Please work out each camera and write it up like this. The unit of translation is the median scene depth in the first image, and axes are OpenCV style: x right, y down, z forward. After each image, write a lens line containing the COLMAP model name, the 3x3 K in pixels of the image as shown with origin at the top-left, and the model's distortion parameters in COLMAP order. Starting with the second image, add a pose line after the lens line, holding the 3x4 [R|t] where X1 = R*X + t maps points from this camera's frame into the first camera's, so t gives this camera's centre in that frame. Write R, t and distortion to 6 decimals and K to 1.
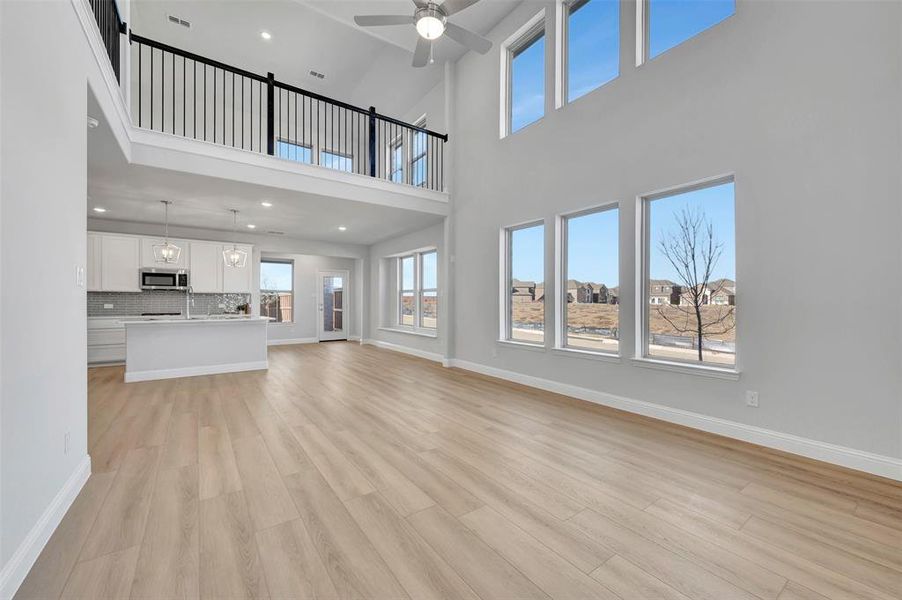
lens RADIAL K [[360.1, 0, 456.7], [0, 360.1, 302.5], [0, 0, 1]] dist [0.001732, -0.000084]
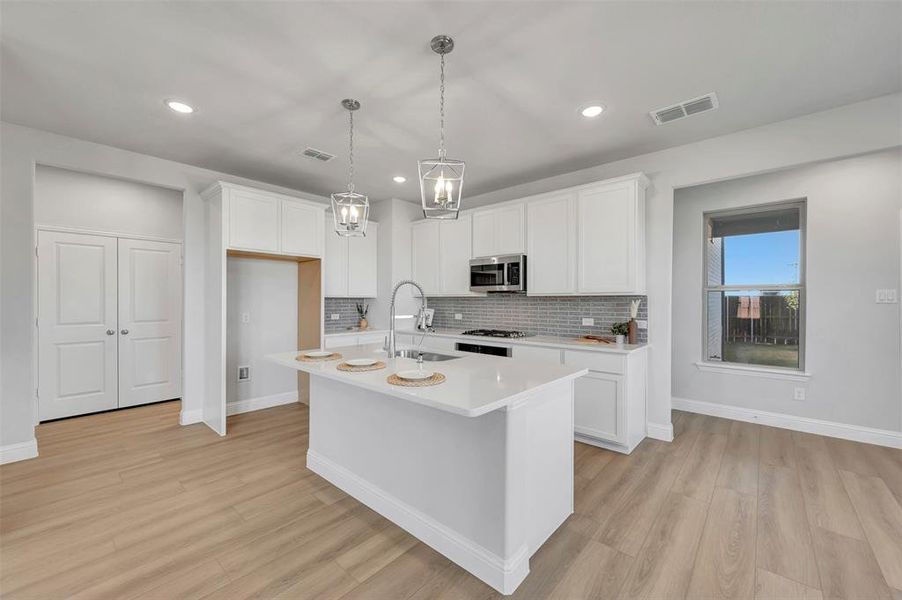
lens RADIAL K [[354.4, 0, 453.7], [0, 354.4, 300.6], [0, 0, 1]] dist [0.002394, 0.000305]
pose [[0.229706, -0.002502, -0.973257, -0.218576], [-0.005218, 0.999979, -0.003802, -0.015804], [0.973246, 0.005952, 0.229688, 0.674623]]
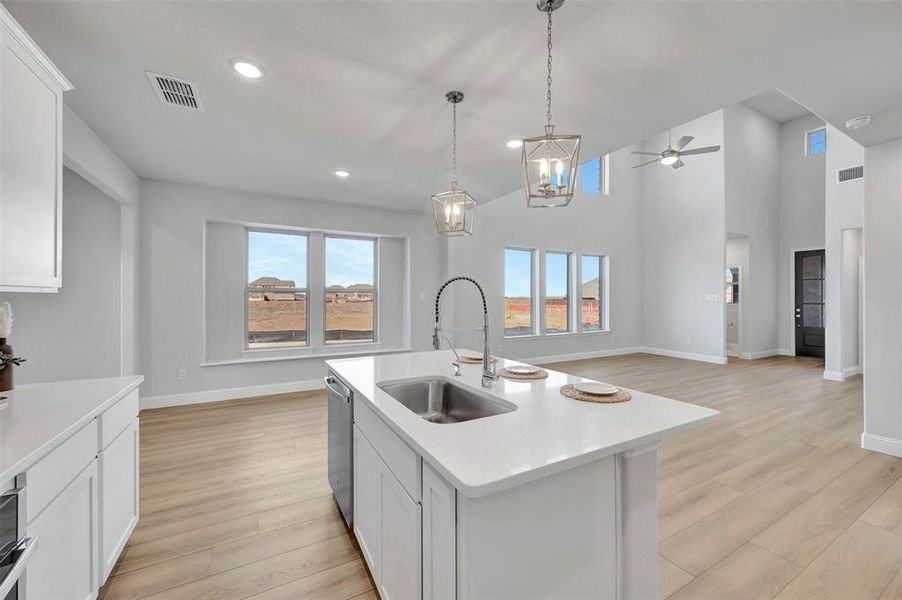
lens RADIAL K [[360.1, 0, 456.7], [0, 360.1, 302.5], [0, 0, 1]] dist [0.001732, -0.000084]
pose [[0.110717, -0.014966, 0.993739, -0.732061], [-0.001223, 0.999884, 0.015195, -0.022375], [-0.993851, -0.002897, 0.110686, 0.685677]]
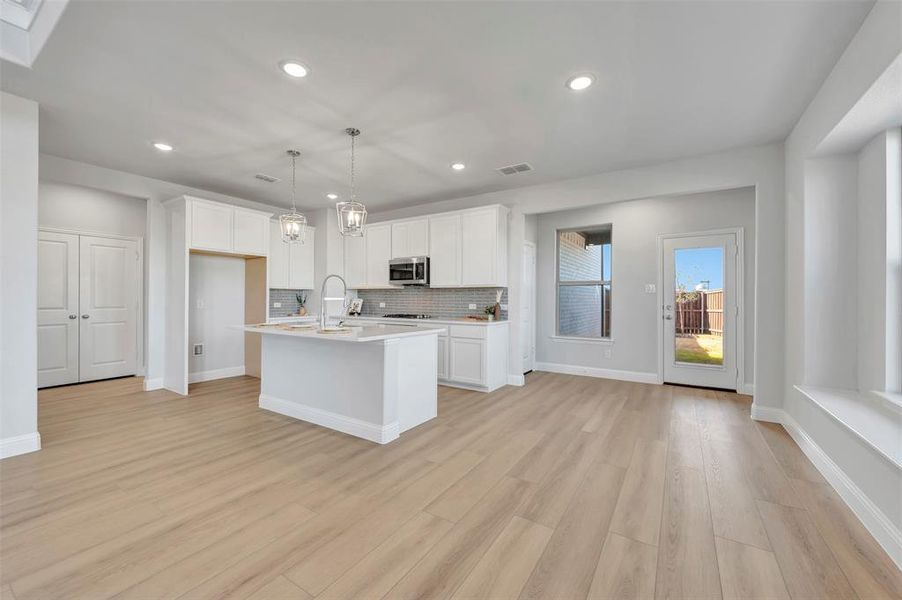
lens RADIAL K [[358.4, 0, 454.4], [0, 358.4, 297.5], [0, 0, 1]] dist [0.002680, 0.000195]
pose [[0.373557, -0.004743, -0.927595, -0.045187], [-0.006850, 0.999946, -0.007872, -0.002224], [0.927582, 0.009295, 0.373505, 0.678257]]
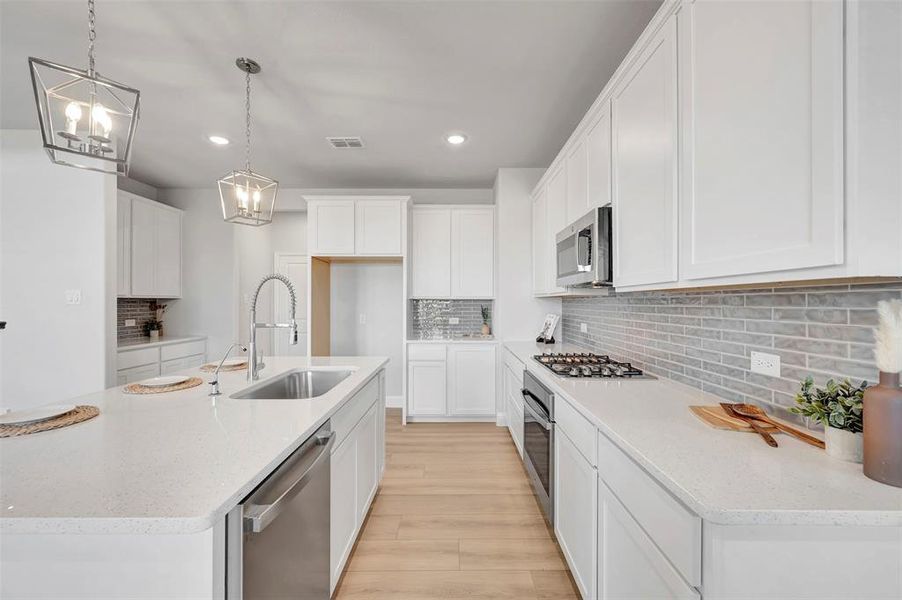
lens RADIAL K [[355.9, 0, 456.5], [0, 355.9, 300.6], [0, 0, 1]] dist [-0.001897, -0.000166]
pose [[-0.573094, -0.003697, -0.819481, -0.412161], [-0.001583, 0.999993, -0.003404, -0.018145], [0.819488, -0.000653, -0.573096, 0.920511]]
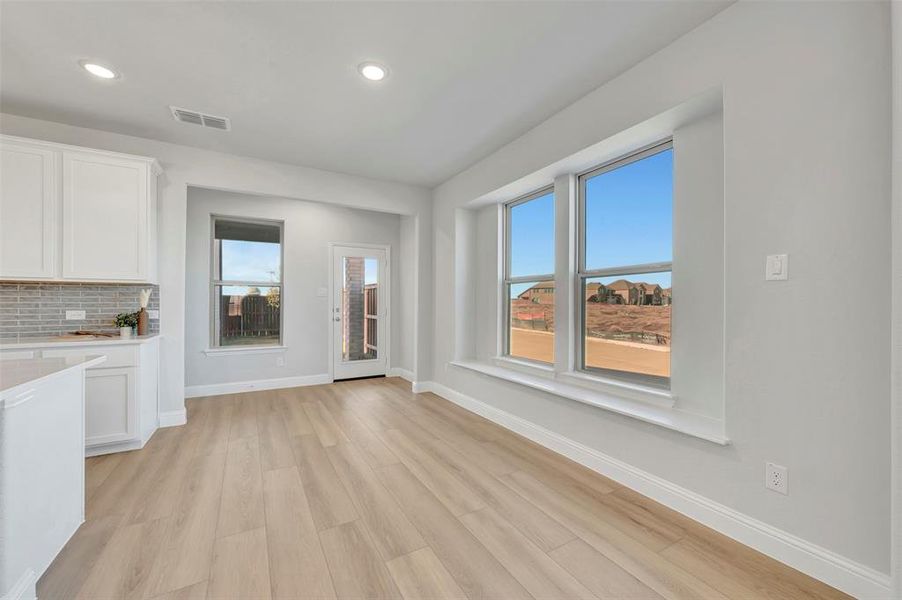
lens RADIAL K [[360.1, 0, 456.7], [0, 360.1, 302.5], [0, 0, 1]] dist [0.001732, -0.000084]
pose [[0.995435, -0.000989, -0.095433, -0.190568], [0.000466, 0.999985, -0.005503, -0.002310], [0.095437, 0.005434, 0.995421, 0.611574]]
